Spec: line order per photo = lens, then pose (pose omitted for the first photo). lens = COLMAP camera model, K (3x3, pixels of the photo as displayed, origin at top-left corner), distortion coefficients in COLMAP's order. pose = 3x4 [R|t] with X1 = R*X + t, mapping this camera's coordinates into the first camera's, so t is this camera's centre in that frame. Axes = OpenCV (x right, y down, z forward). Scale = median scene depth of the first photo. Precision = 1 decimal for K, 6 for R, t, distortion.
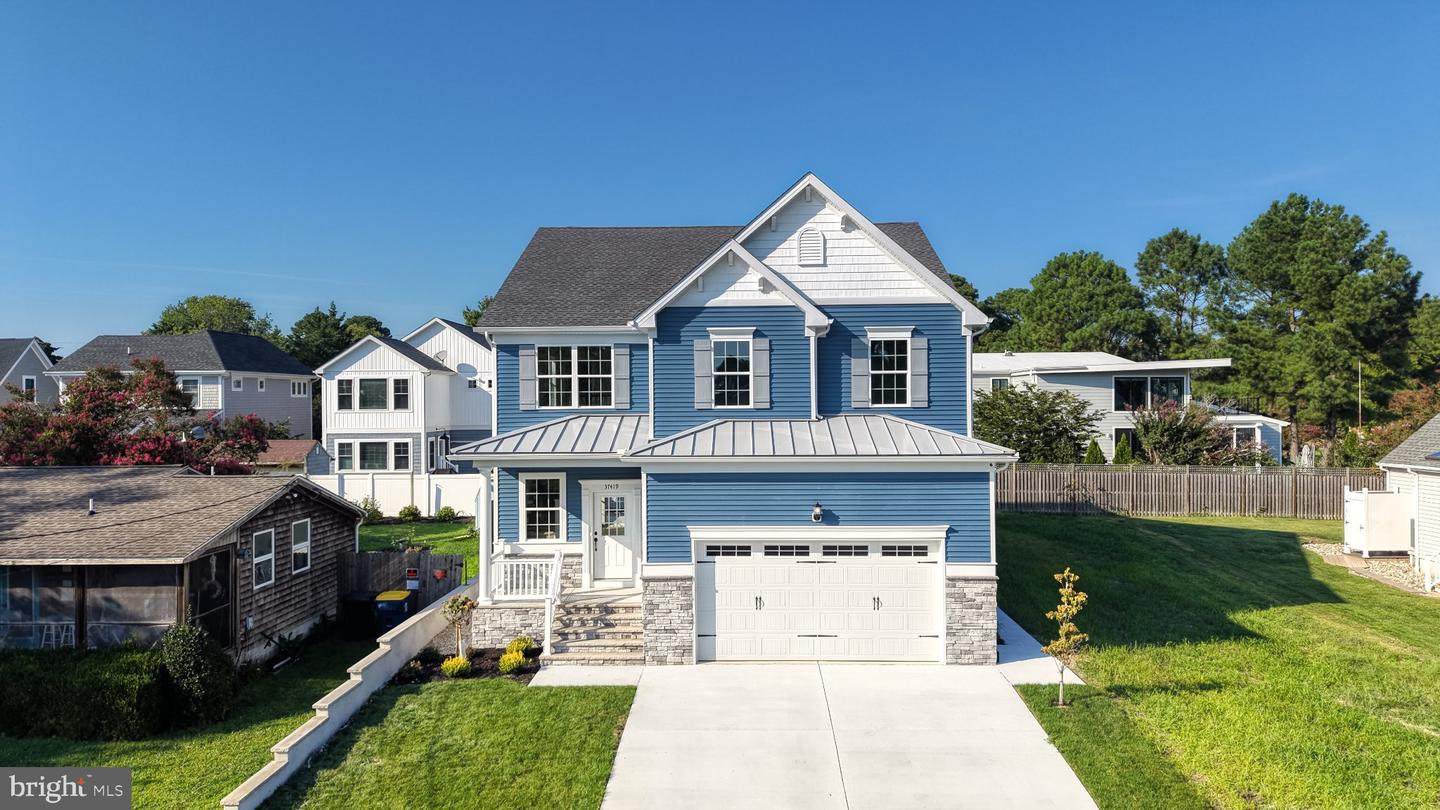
lens RADIAL K [[962.5, 0, 718.5], [0, 962.5, 396.6], [0, 0, 1]] dist [0.059737, -0.015003]
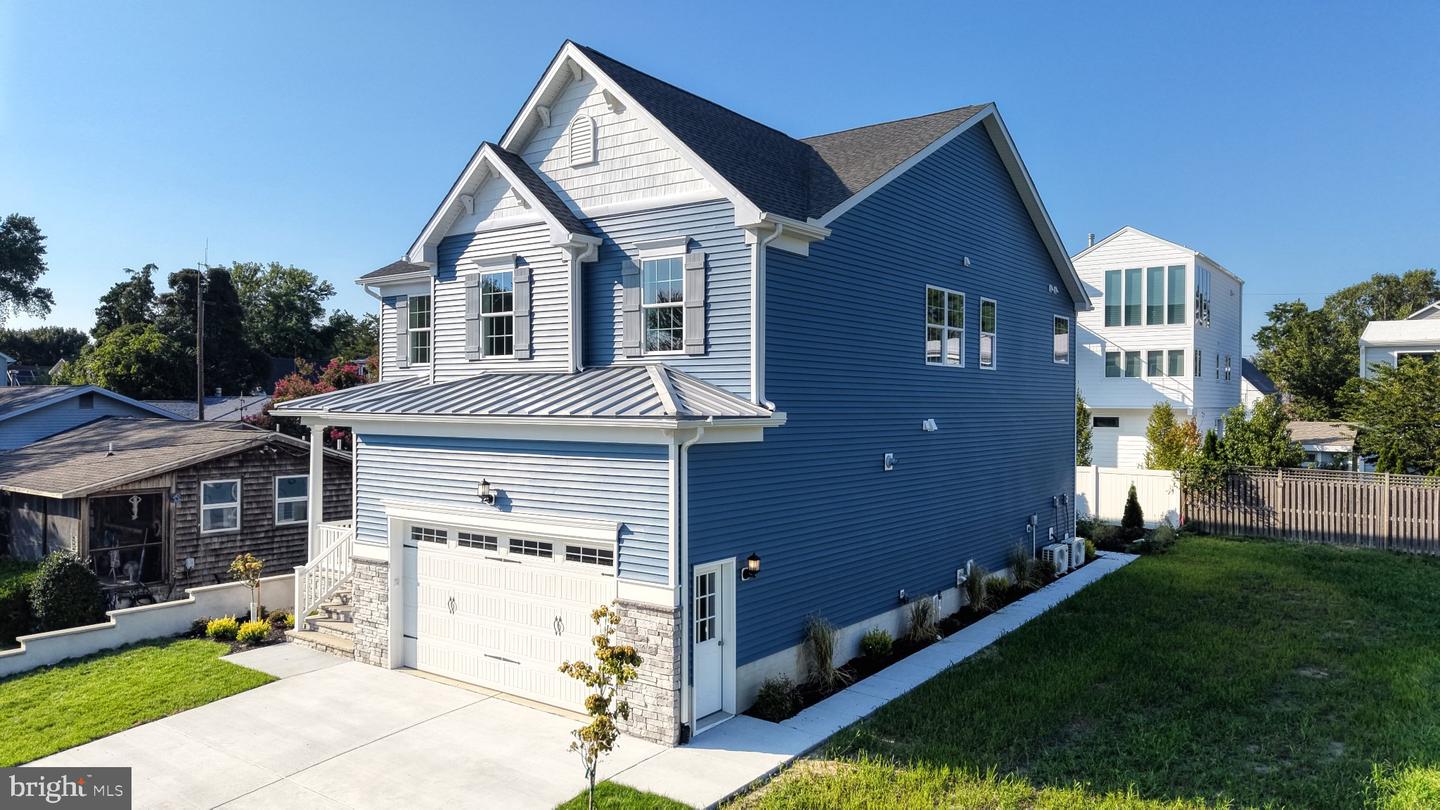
lens RADIAL K [[962.5, 0, 718.2], [0, 962.5, 407.1], [0, 0, 1]] dist [0.059737, -0.015003]
pose [[0.819968, 0.014967, -0.572213, 0.619240], [-0.007701, 0.999856, 0.015117, 0.038467], [0.572357, -0.007989, 0.819965, 0.452158]]
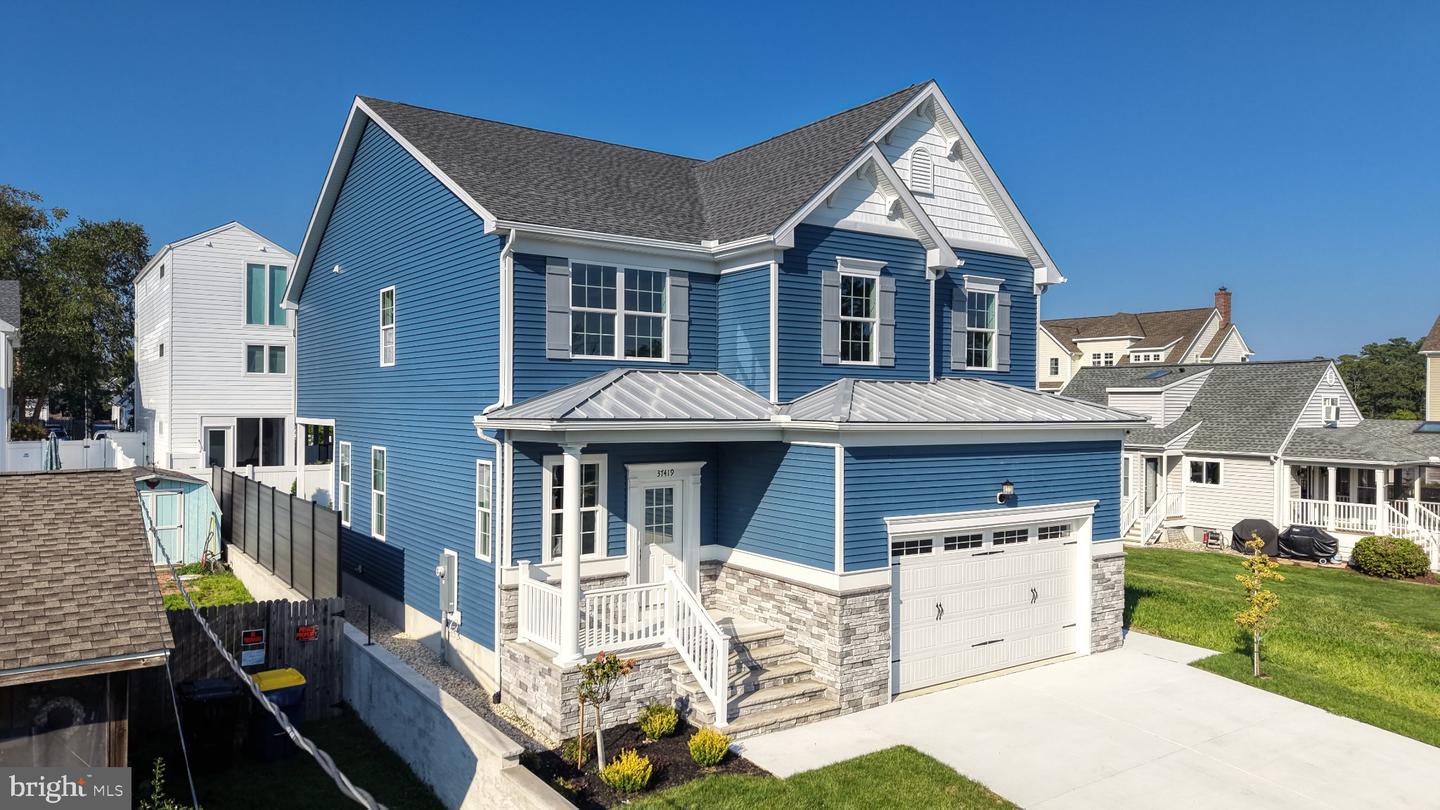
lens RADIAL K [[962.5, 0, 716.8], [0, 962.5, 403.2], [0, 0, 1]] dist [0.059737, -0.015003]
pose [[0.798890, 0.012725, 0.601342, -0.540636], [-0.017773, 0.999839, 0.002454, 0.043273], [-0.601214, -0.012648, 0.798988, 0.450493]]
